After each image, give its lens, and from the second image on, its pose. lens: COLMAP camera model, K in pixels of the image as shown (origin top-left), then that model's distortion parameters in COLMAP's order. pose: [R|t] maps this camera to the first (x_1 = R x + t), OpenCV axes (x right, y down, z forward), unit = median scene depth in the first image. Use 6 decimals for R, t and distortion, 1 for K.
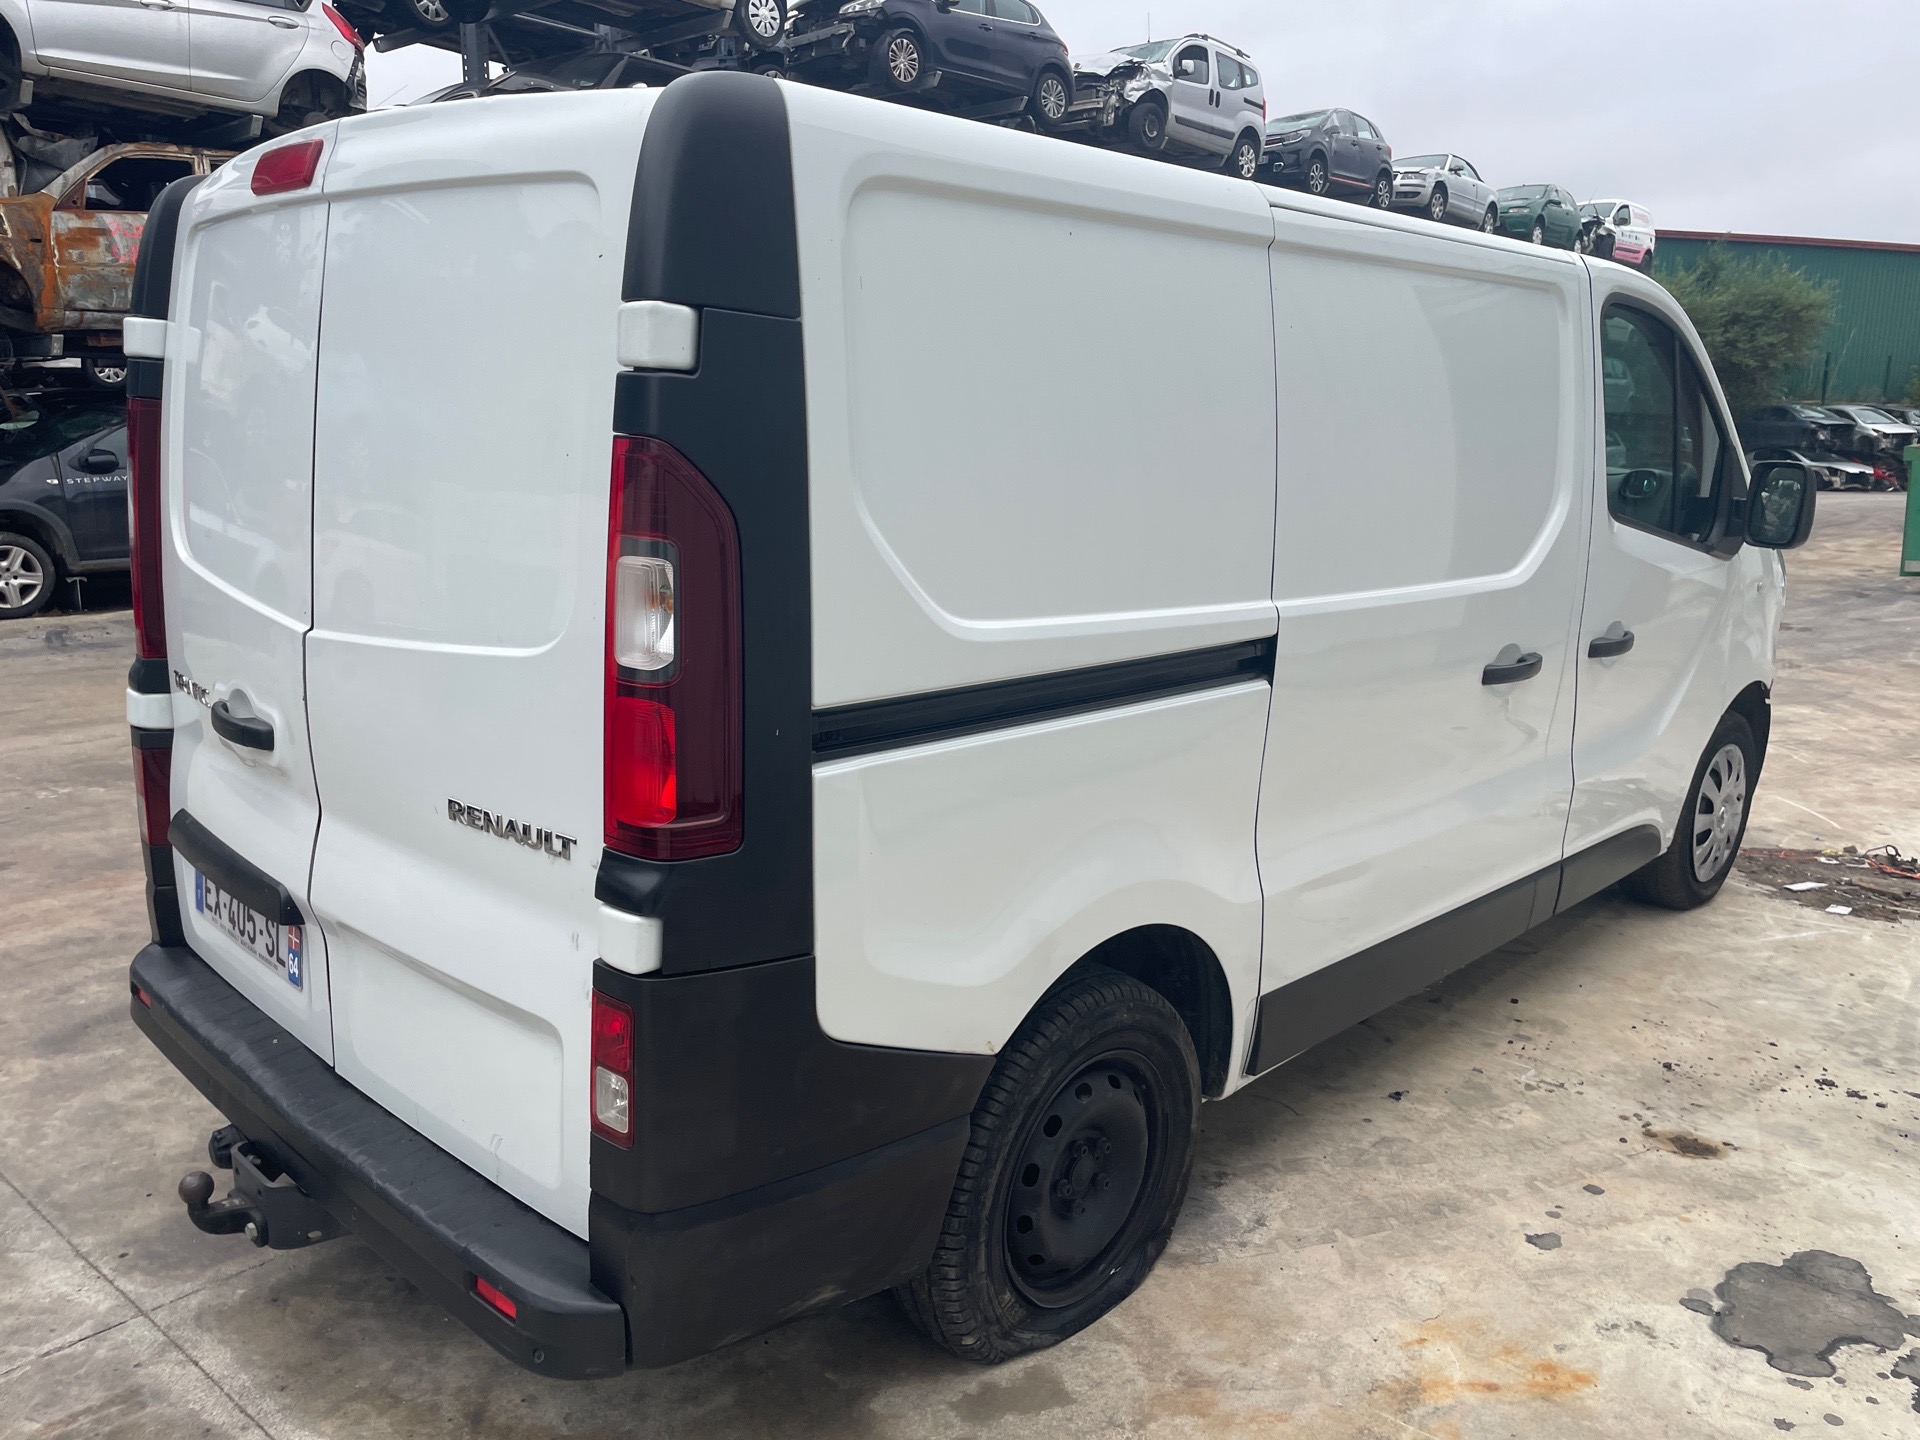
lens RADIAL K [[1439.3, 0, 968.5], [0, 1439.3, 738.1], [0, 0, 1]] dist [0.083794, -0.107926]
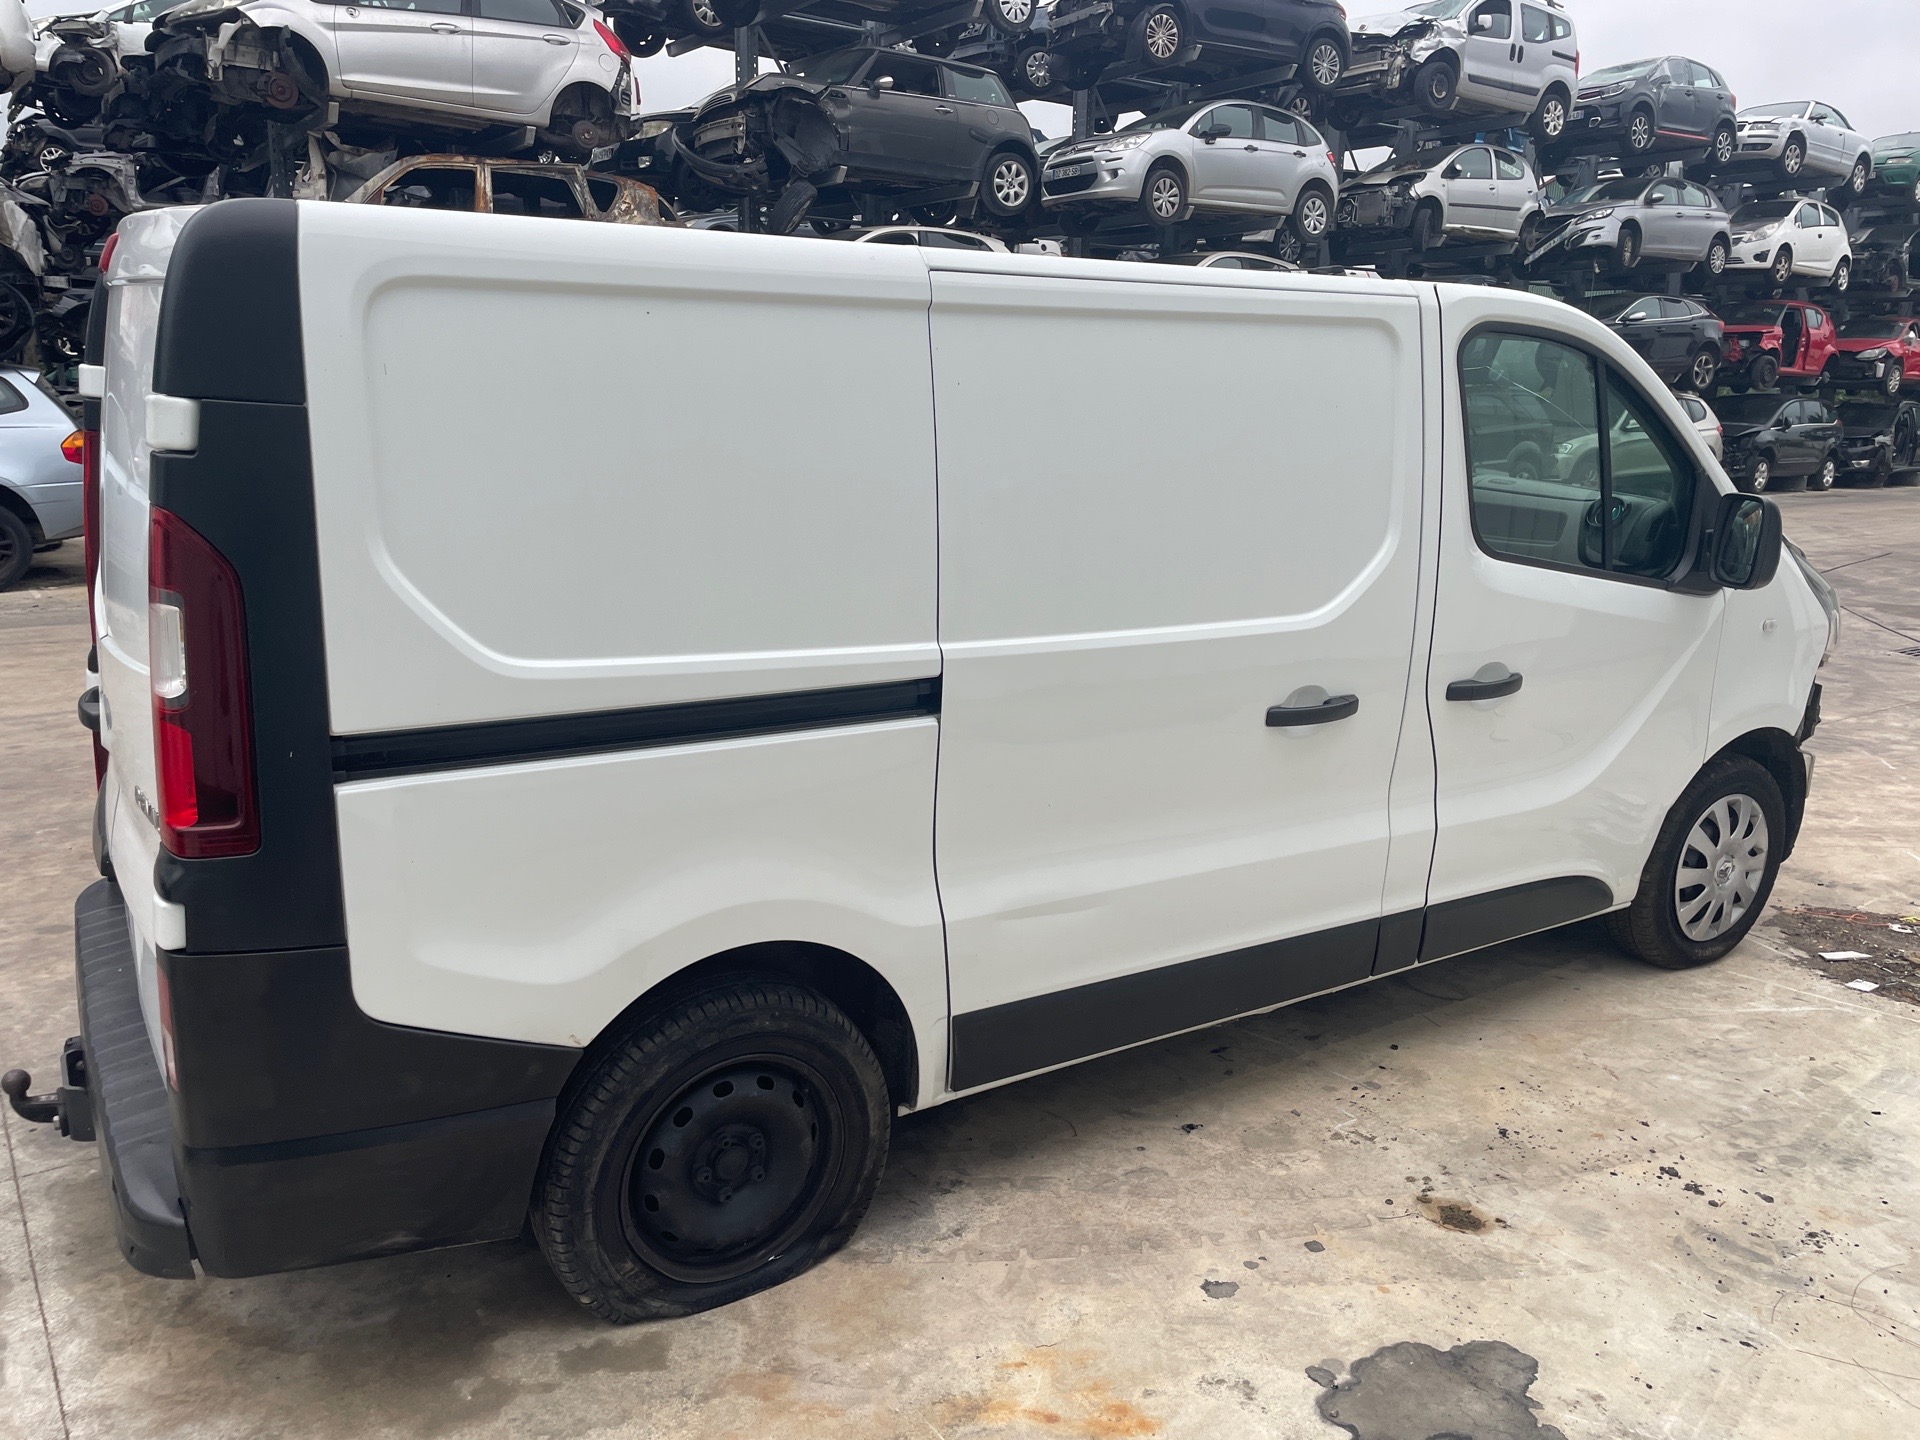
lens RADIAL K [[1439.0, 0, 939.4], [0, 1439.0, 717.9], [0, 0, 1]] dist [0.079461, -0.100685]
pose [[0.970557, 0.056749, -0.234093, 0.449767], [-0.054547, 0.998385, 0.015872, -0.056251], [0.234615, -0.002636, 0.972085, -0.016083]]
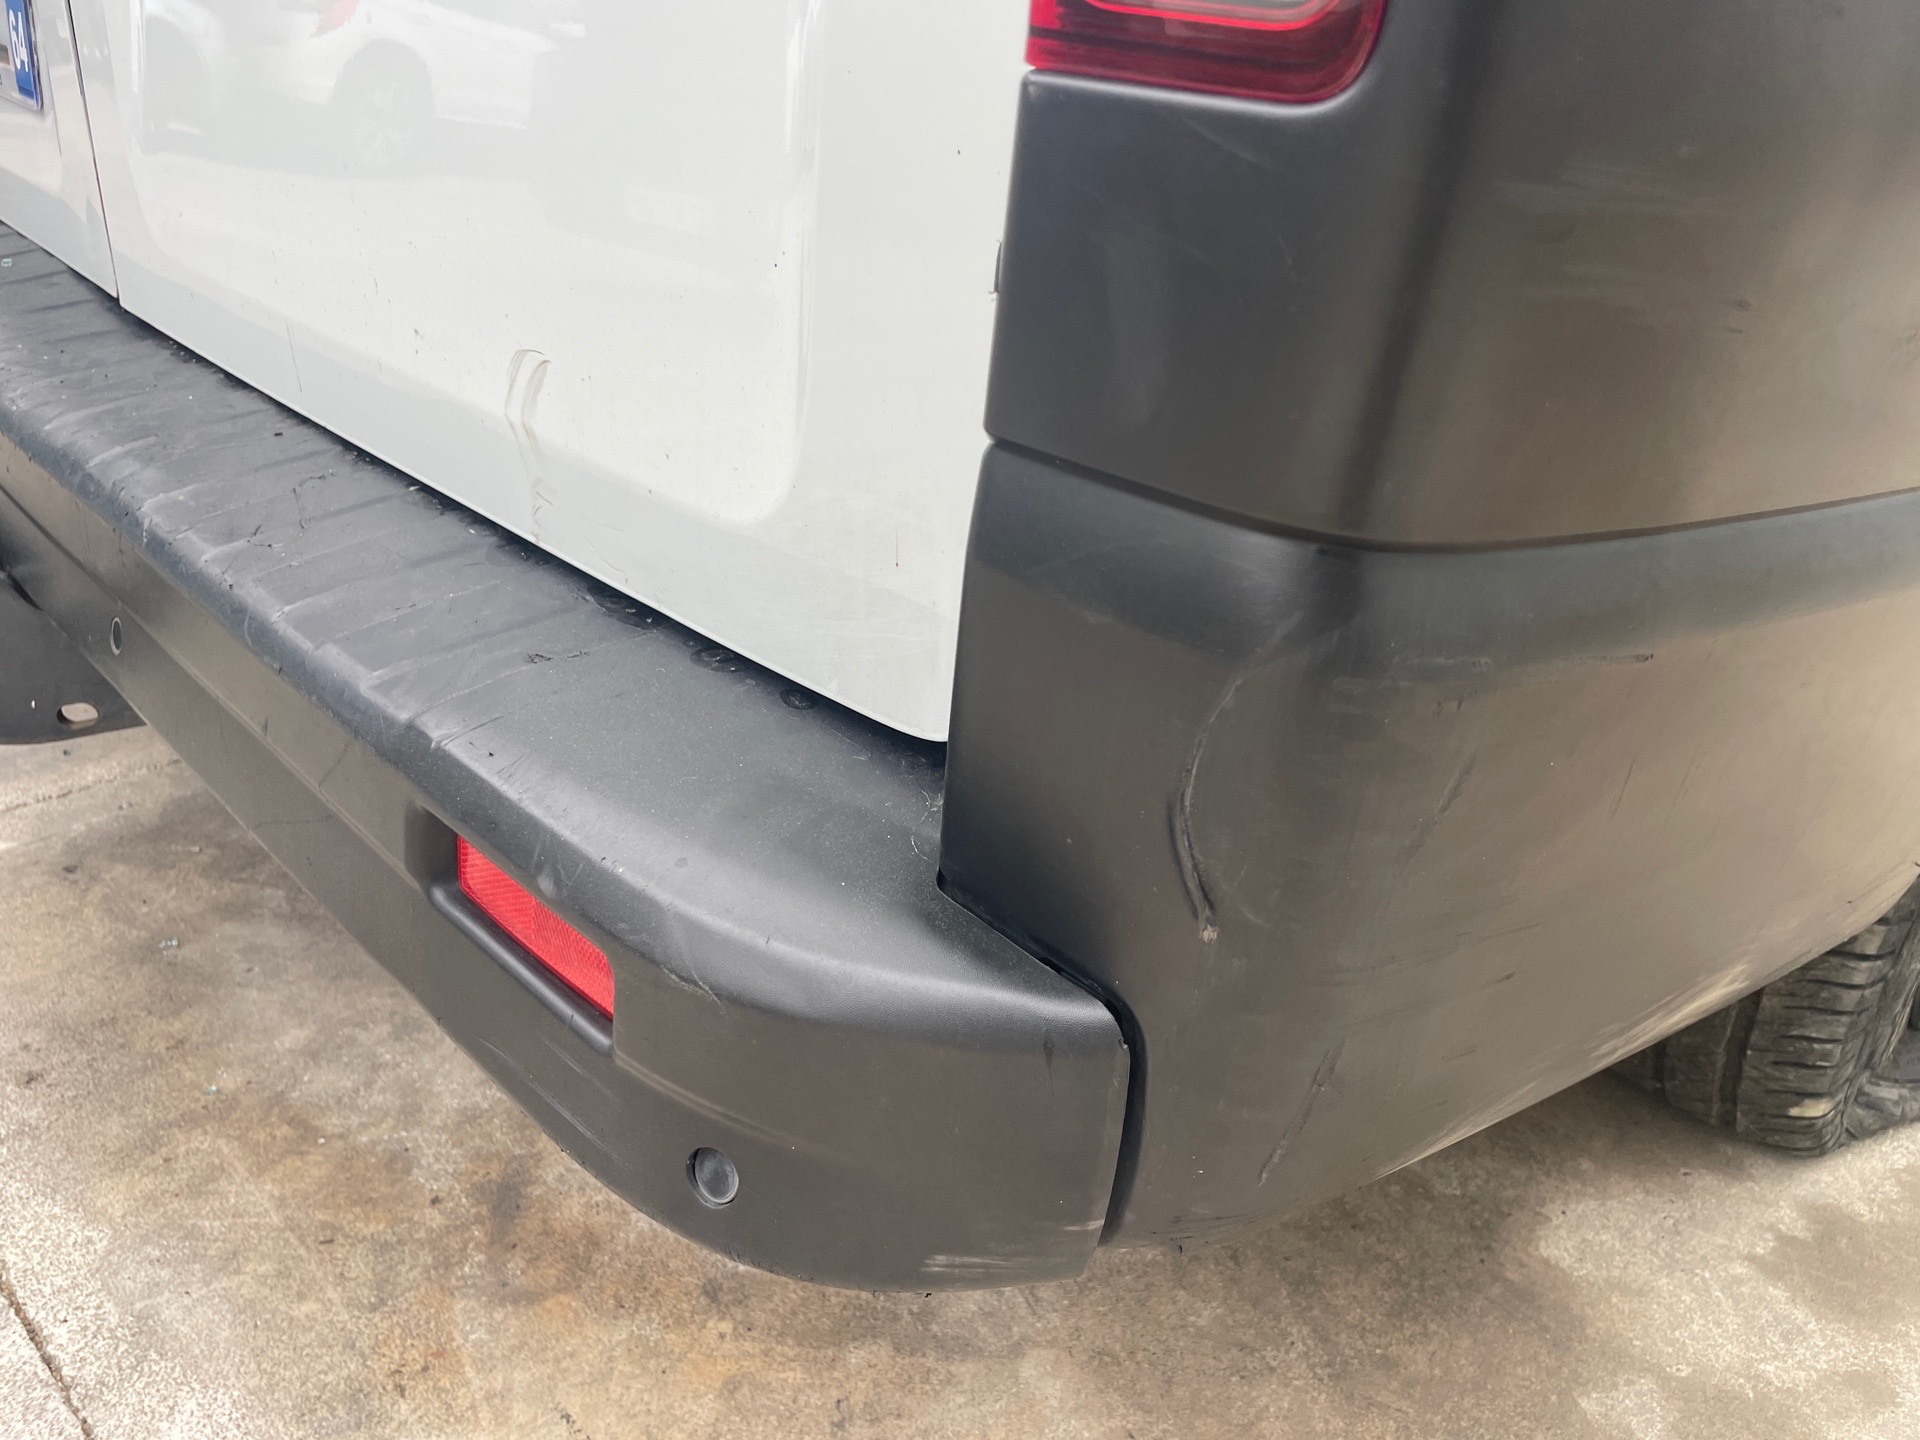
lens RADIAL K [[1452.8, 0, 950.8], [0, 1452.8, 742.1], [0, 0, 1]] dist [0.079690, -0.107692]
pose [[0.996618, 0.063842, -0.051741, -0.183514], [-0.049057, 0.967348, 0.248660, 0.219249], [0.065927, -0.245280, 0.967208, 0.585712]]
